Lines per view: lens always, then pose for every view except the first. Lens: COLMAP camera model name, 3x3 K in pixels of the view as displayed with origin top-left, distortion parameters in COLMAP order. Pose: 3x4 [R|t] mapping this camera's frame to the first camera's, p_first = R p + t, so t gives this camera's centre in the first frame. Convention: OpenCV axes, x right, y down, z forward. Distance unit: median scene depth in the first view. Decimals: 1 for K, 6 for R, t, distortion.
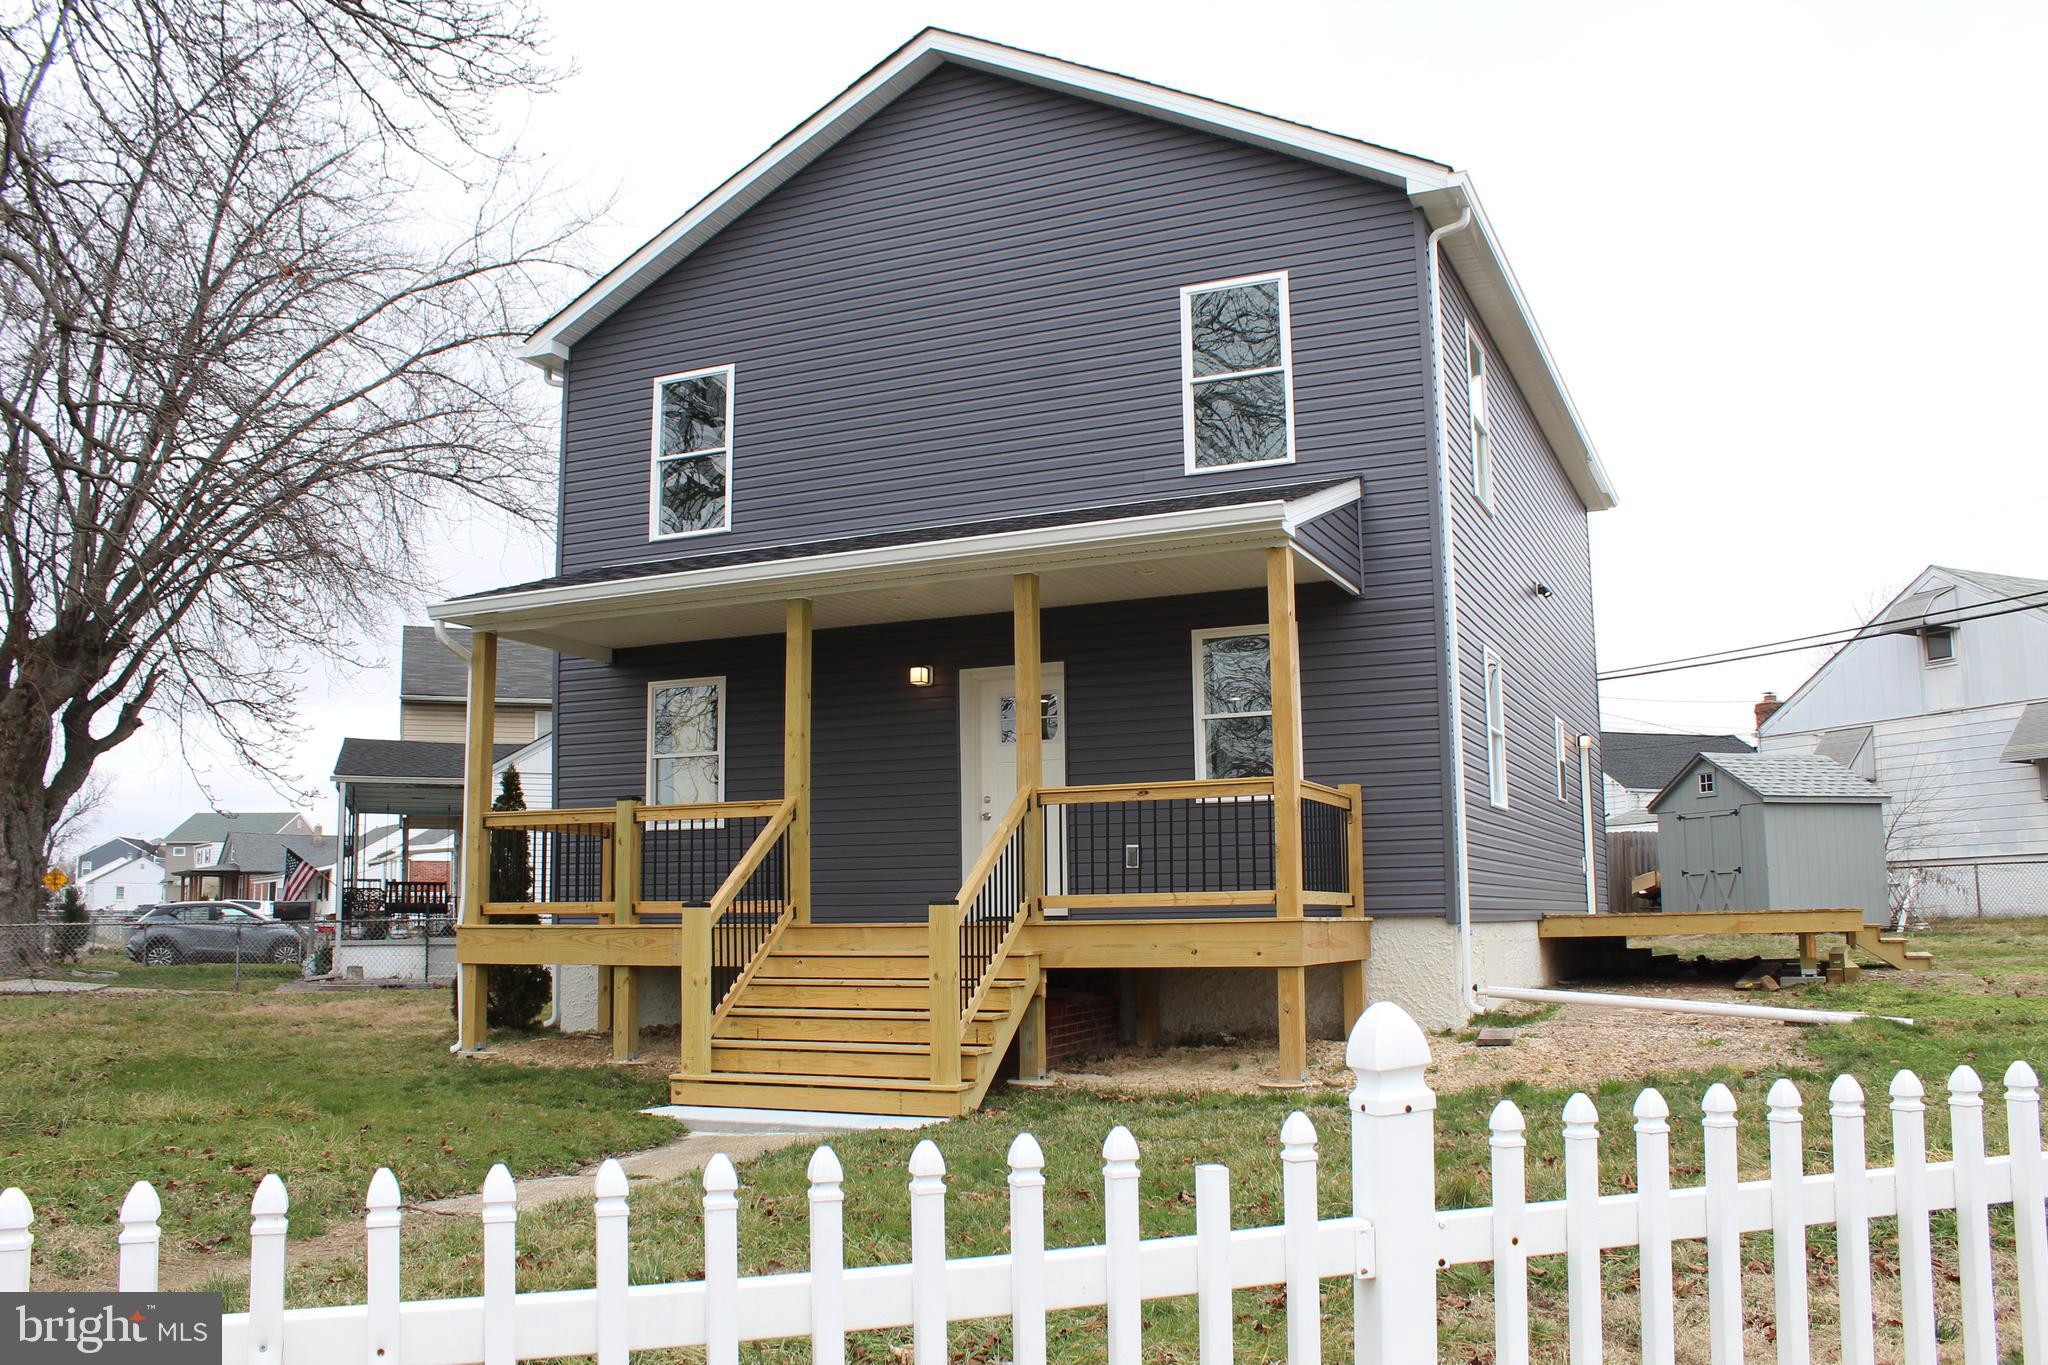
lens RADIAL K [[1734.2, 0, 1008.6], [0, 1734.2, 677.8], [0, 0, 1]] dist [-0.158781, 0.132809]
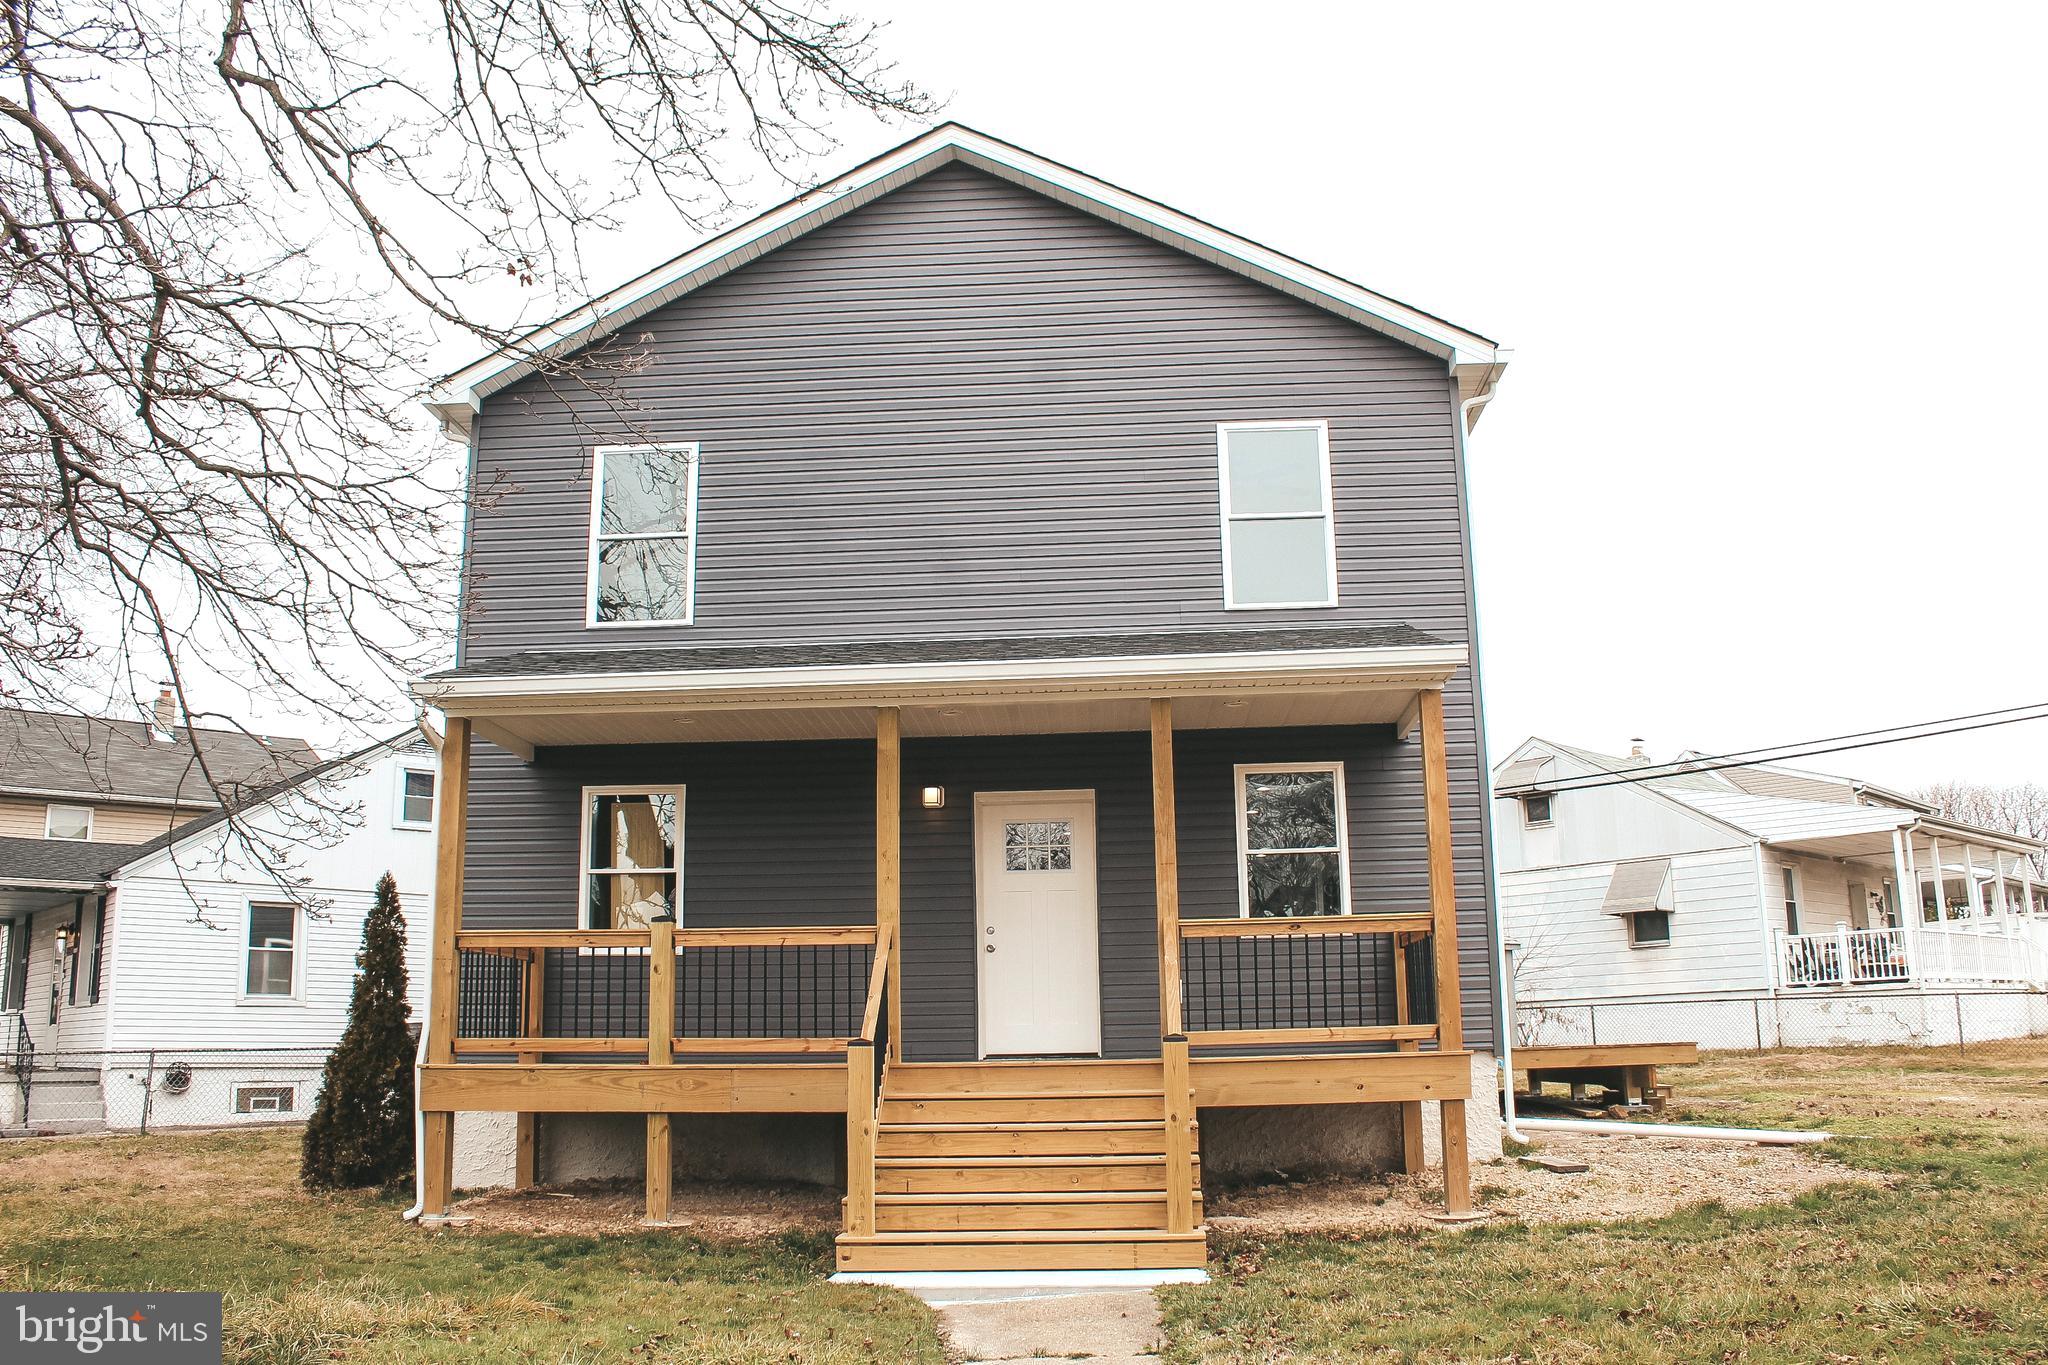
lens RADIAL K [[1734.2, 0, 1019.7], [0, 1734.2, 692.6], [0, 0, 1]] dist [-0.158781, 0.132809]
pose [[0.931555, 0.070566, 0.356686, -0.347098], [-0.046205, 0.996008, -0.076376, 0.012540], [-0.360652, 0.054668, 0.931097, 0.106087]]
